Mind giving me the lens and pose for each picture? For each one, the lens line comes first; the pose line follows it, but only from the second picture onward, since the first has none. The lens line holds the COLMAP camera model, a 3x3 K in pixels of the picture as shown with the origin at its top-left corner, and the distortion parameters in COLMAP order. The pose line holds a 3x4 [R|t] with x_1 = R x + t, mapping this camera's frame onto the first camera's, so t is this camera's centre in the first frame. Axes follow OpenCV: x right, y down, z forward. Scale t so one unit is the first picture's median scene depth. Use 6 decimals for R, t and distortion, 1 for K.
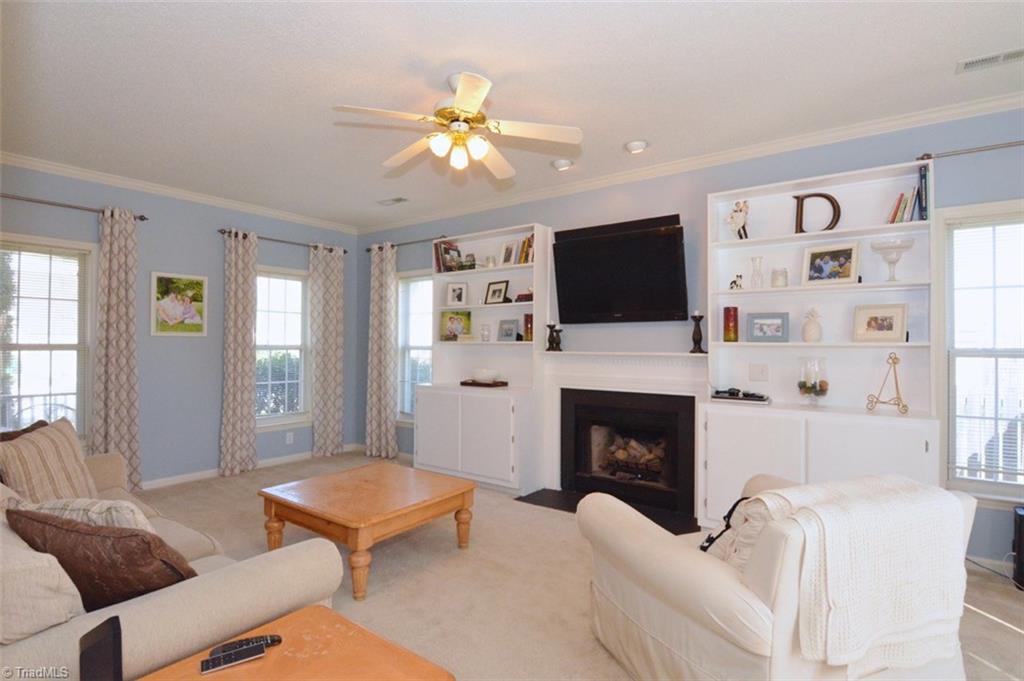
lens RADIAL K [[502.3, 0, 512.7], [0, 502.3, 338.5], [0, 0, 1]] dist [-0.001278, -0.014925]
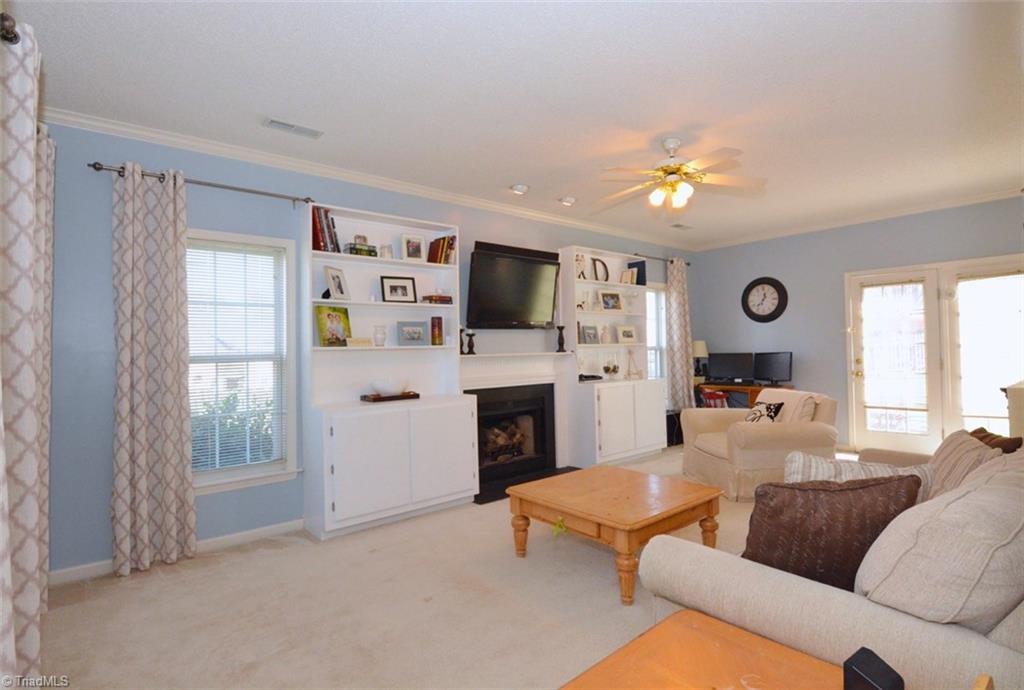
lens RADIAL K [[515.2, 0, 511.8], [0, 515.2, 333.3], [0, 0, 1]] dist [-0.002391, -0.000325]
pose [[0.249613, 0.018816, 0.968163, -0.931986], [0.006453, 0.999757, -0.021094, 0.004349], [-0.968324, 0.011513, 0.249431, 0.653791]]
